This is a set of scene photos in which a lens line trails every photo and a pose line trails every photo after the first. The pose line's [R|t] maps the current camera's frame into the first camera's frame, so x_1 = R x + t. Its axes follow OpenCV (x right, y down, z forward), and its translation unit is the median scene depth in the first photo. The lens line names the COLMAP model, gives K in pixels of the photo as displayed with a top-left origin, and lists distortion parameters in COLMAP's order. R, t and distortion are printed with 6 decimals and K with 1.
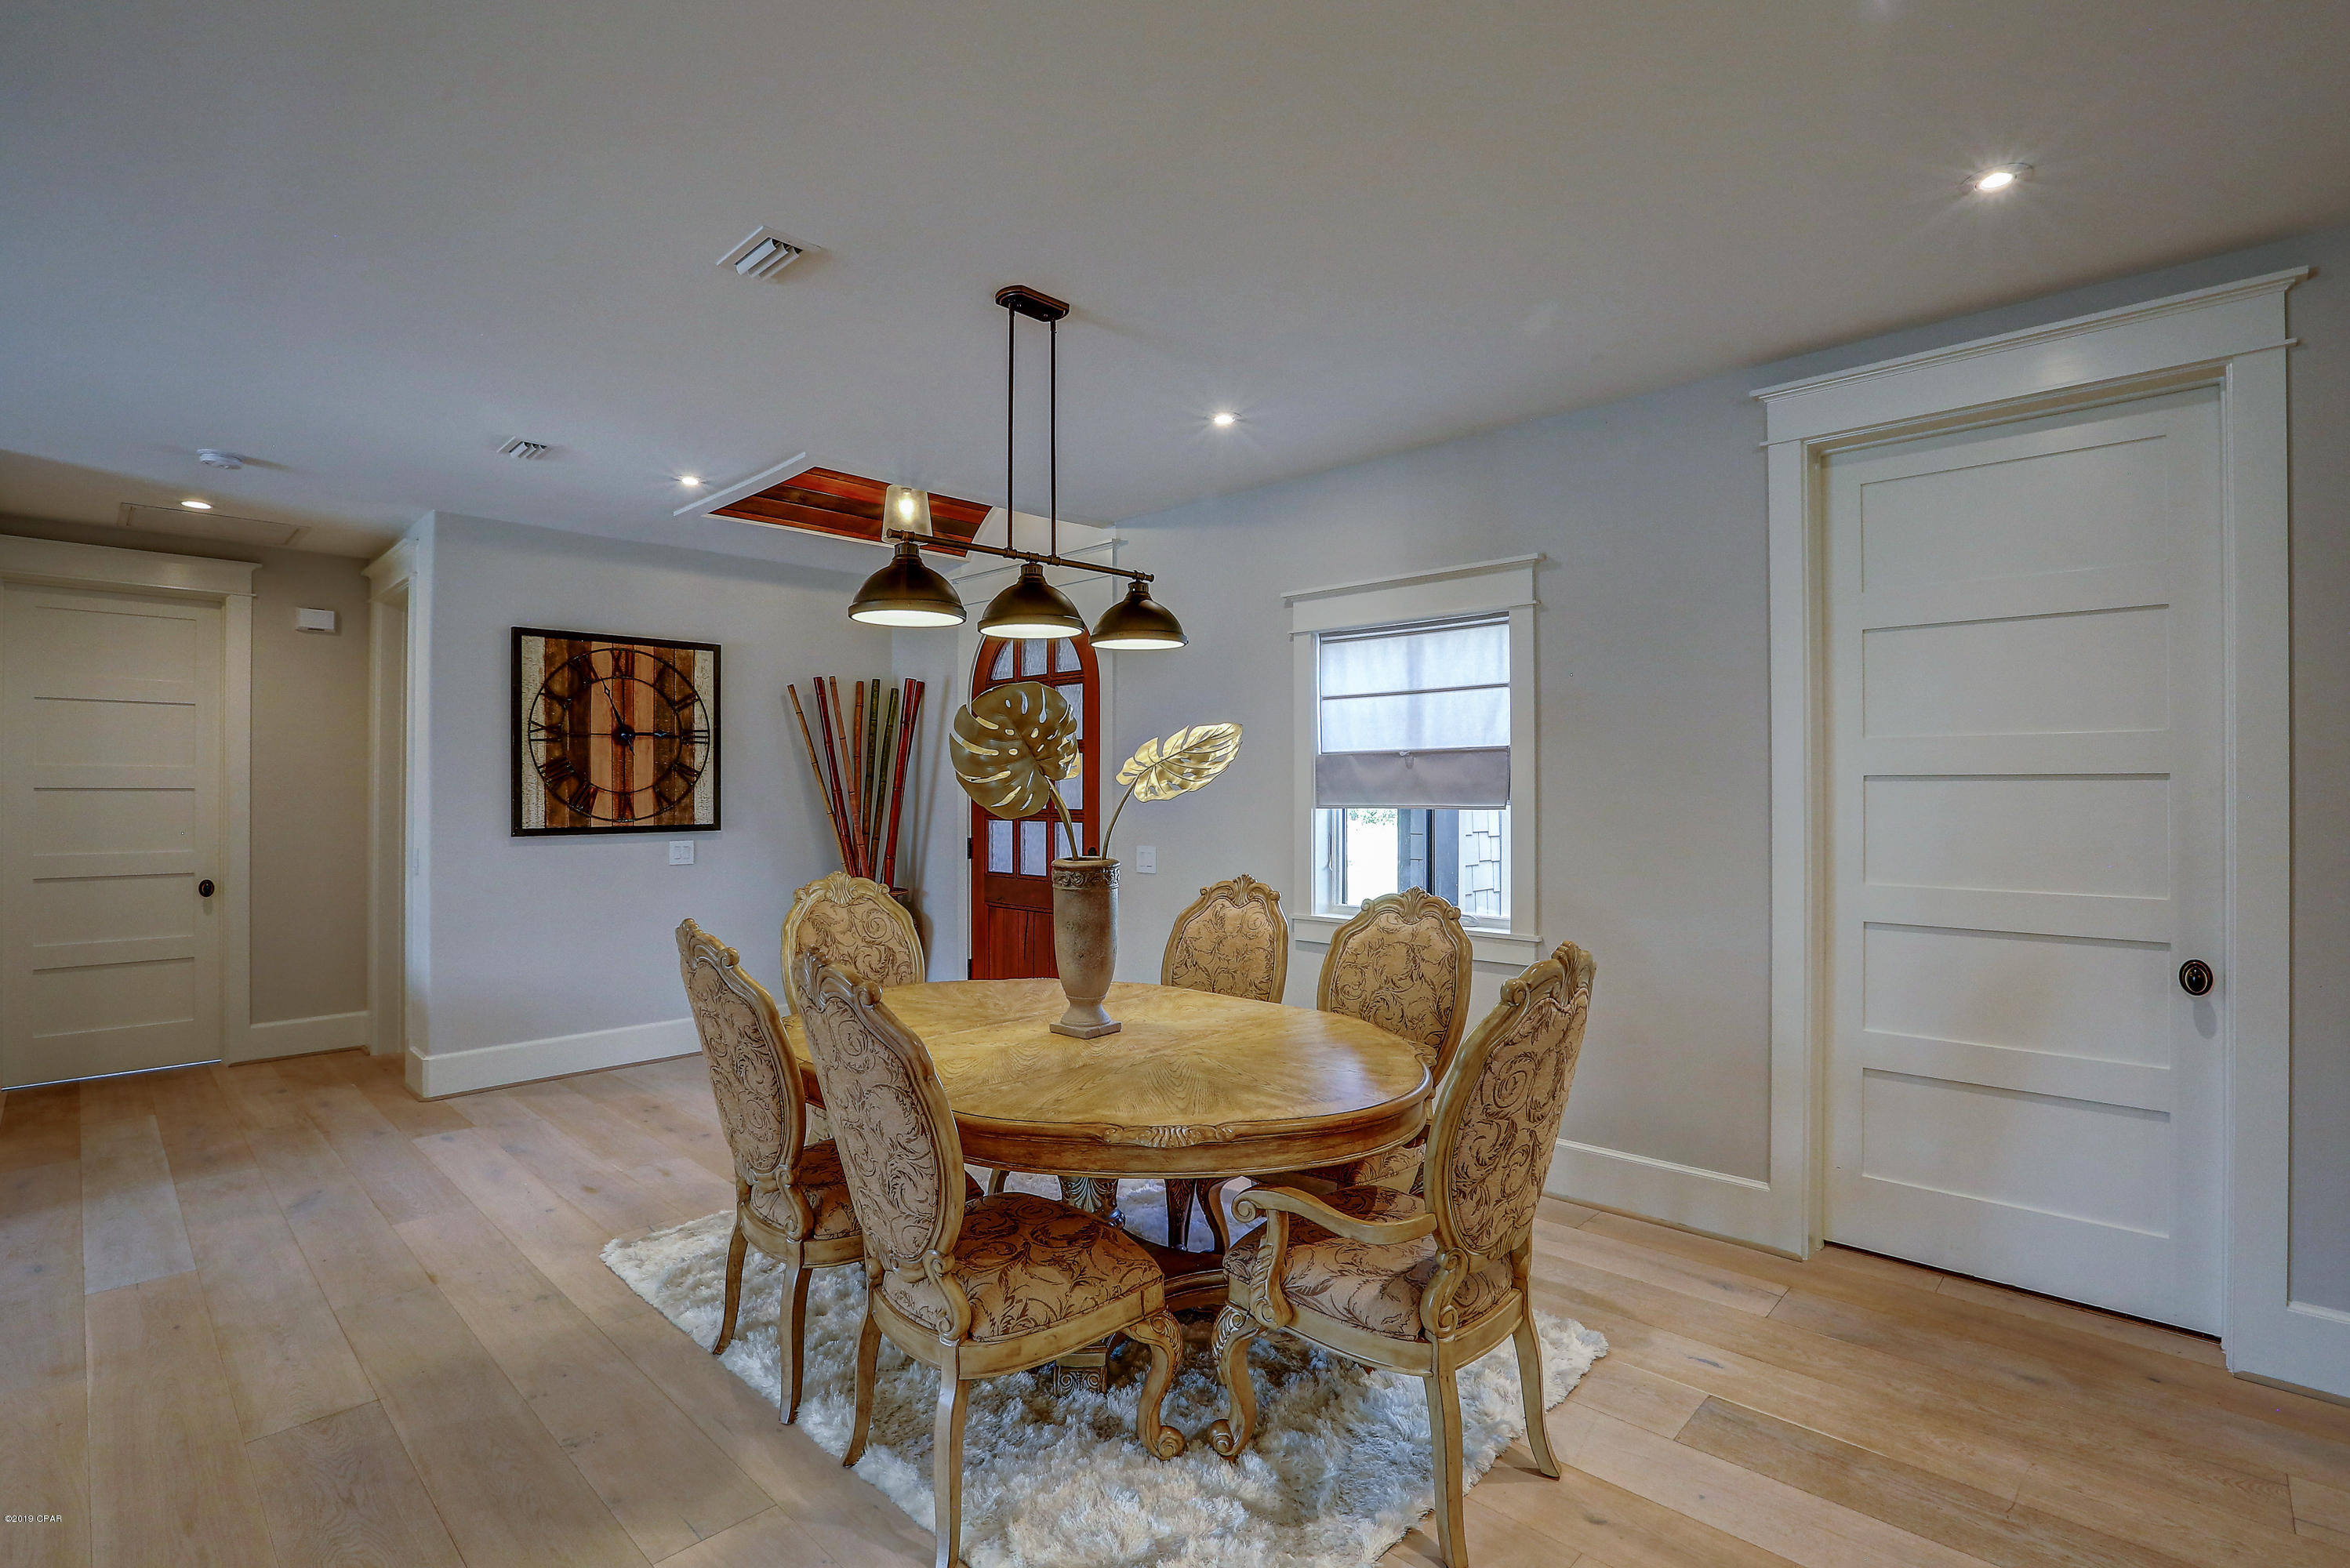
lens RADIAL K [[1107.5, 0, 1212.4], [0, 1107.5, 784.8], [0, 0, 1]] dist [-0.053062, 0.021445]
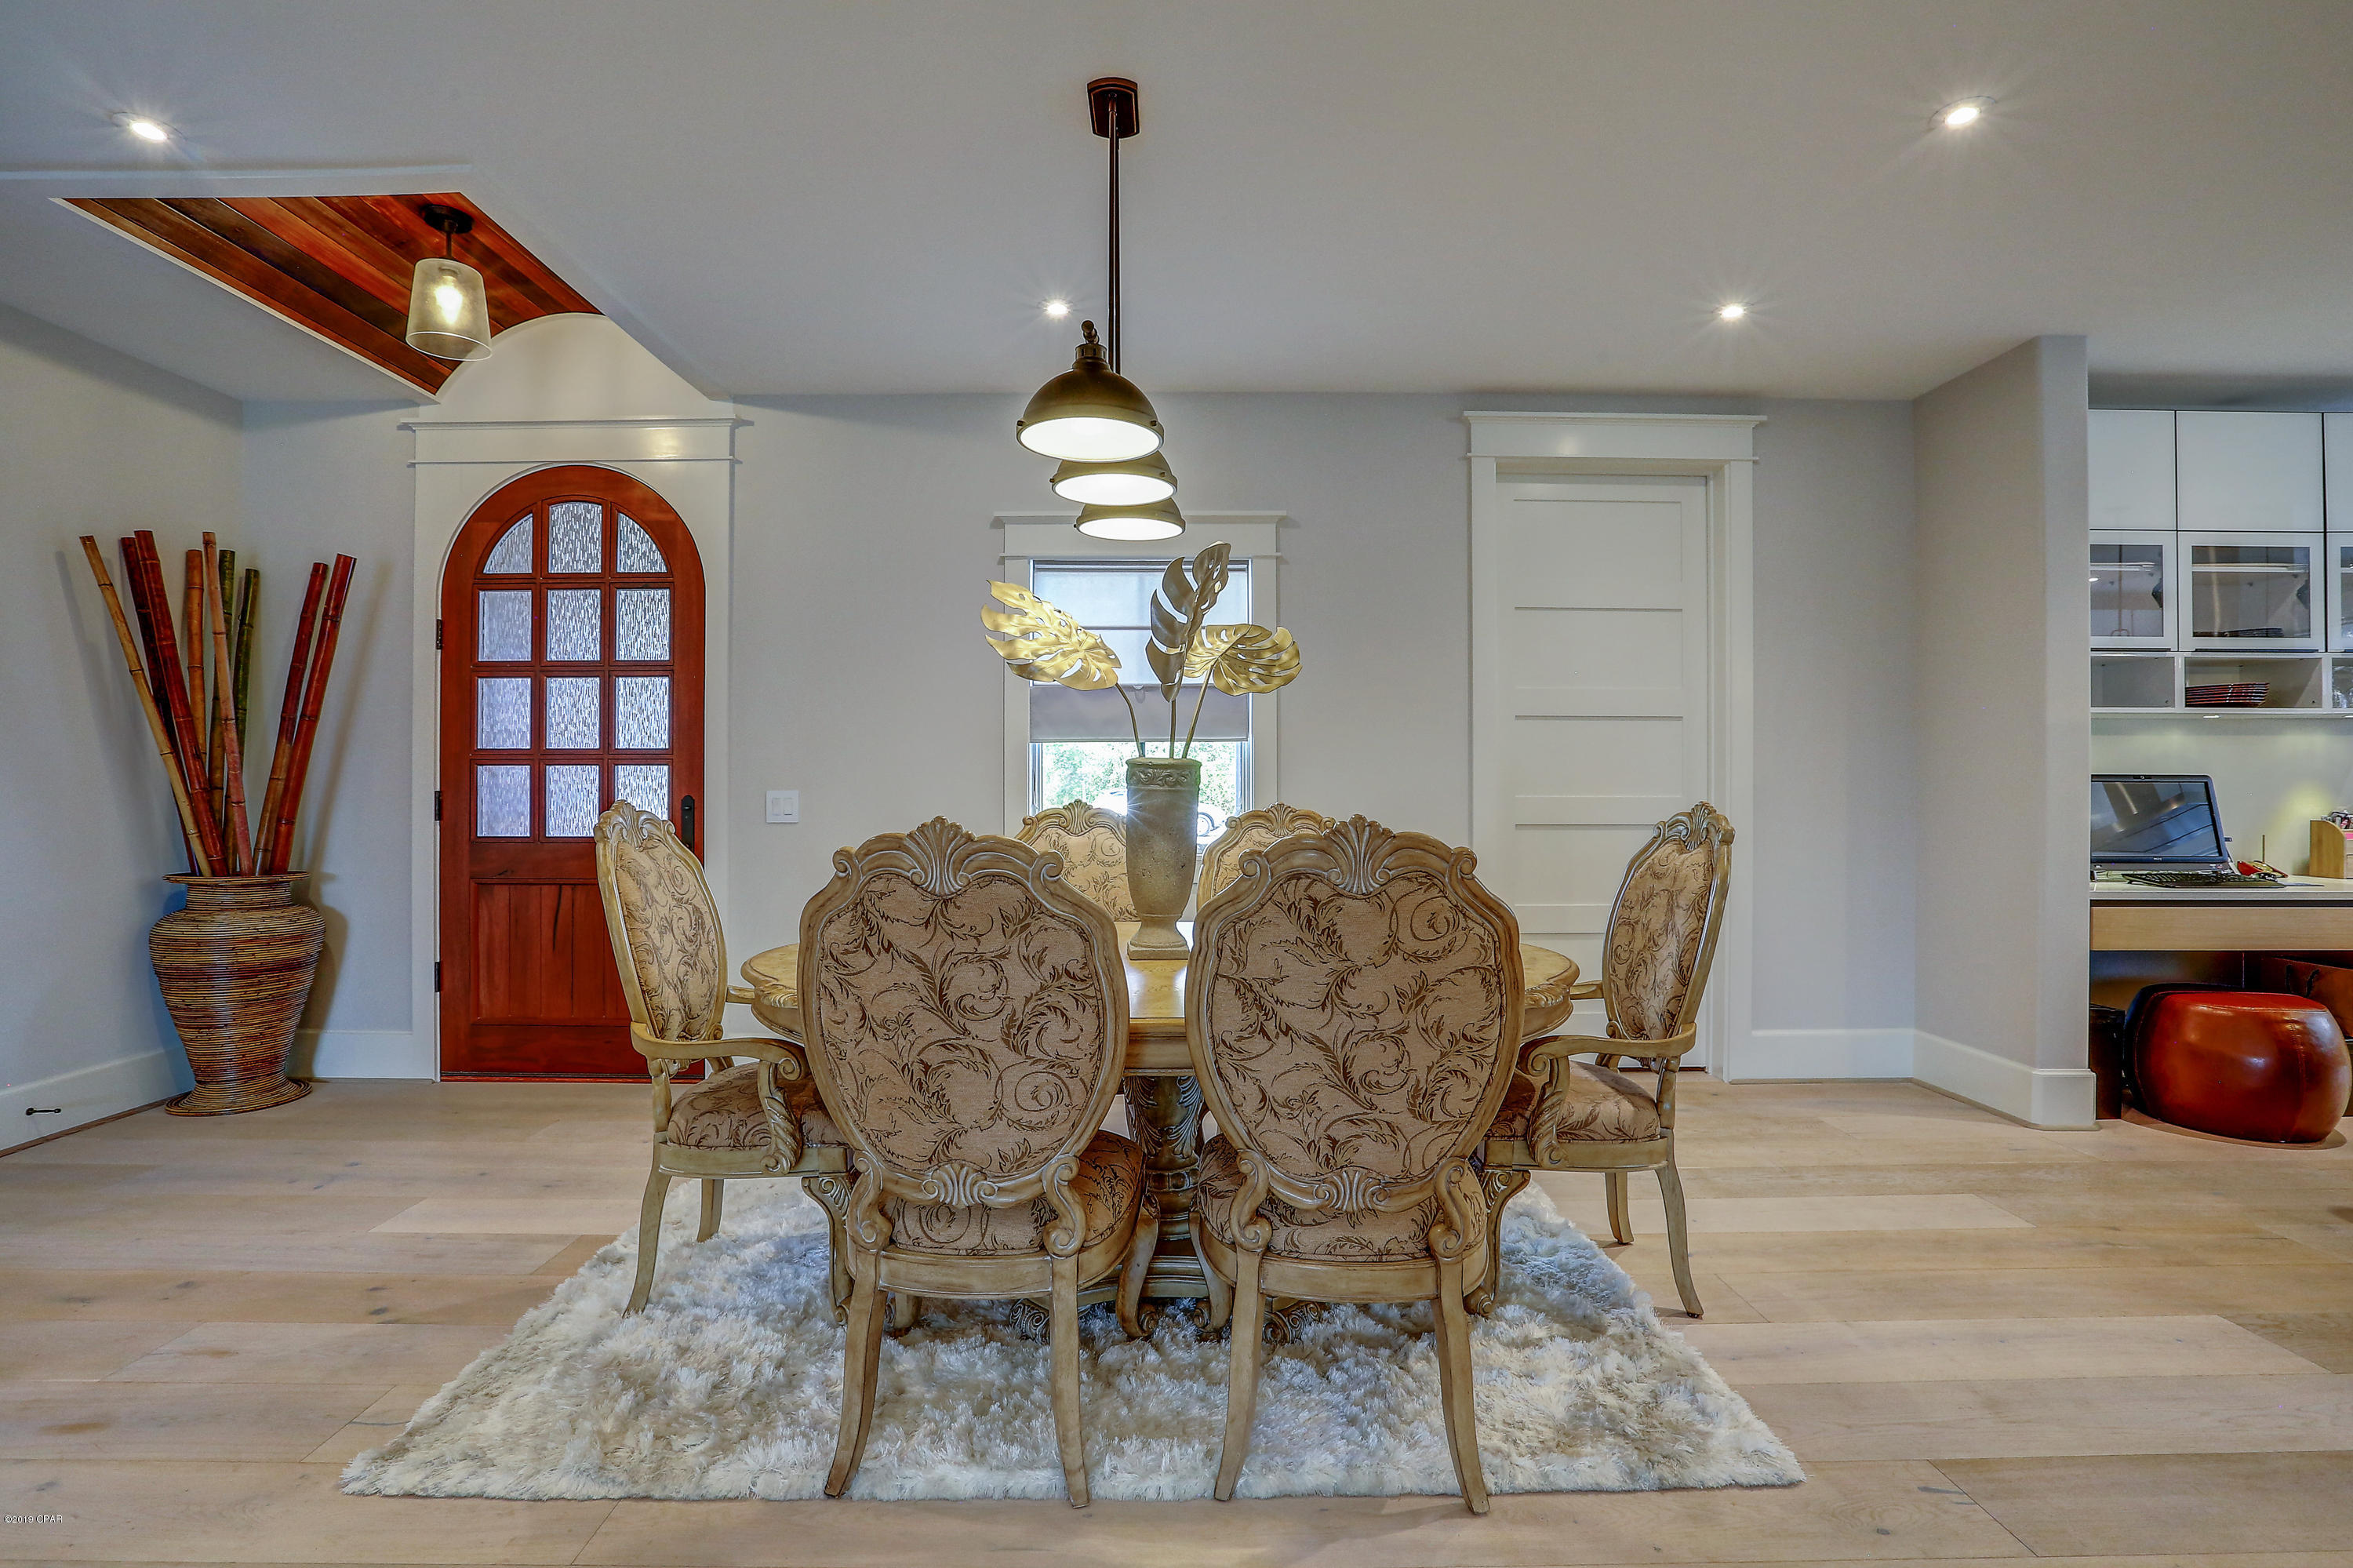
lens RADIAL K [[1075.2, 0, 1173.8], [0, 1075.2, 787.7], [0, 0, 1]] dist [-0.054749, 0.020115]
pose [[0.722672, 0.000702, 0.691191, -0.517829], [-0.002342, 0.999996, 0.001433, 0.065803], [-0.691188, -0.002655, 0.722671, 0.277549]]
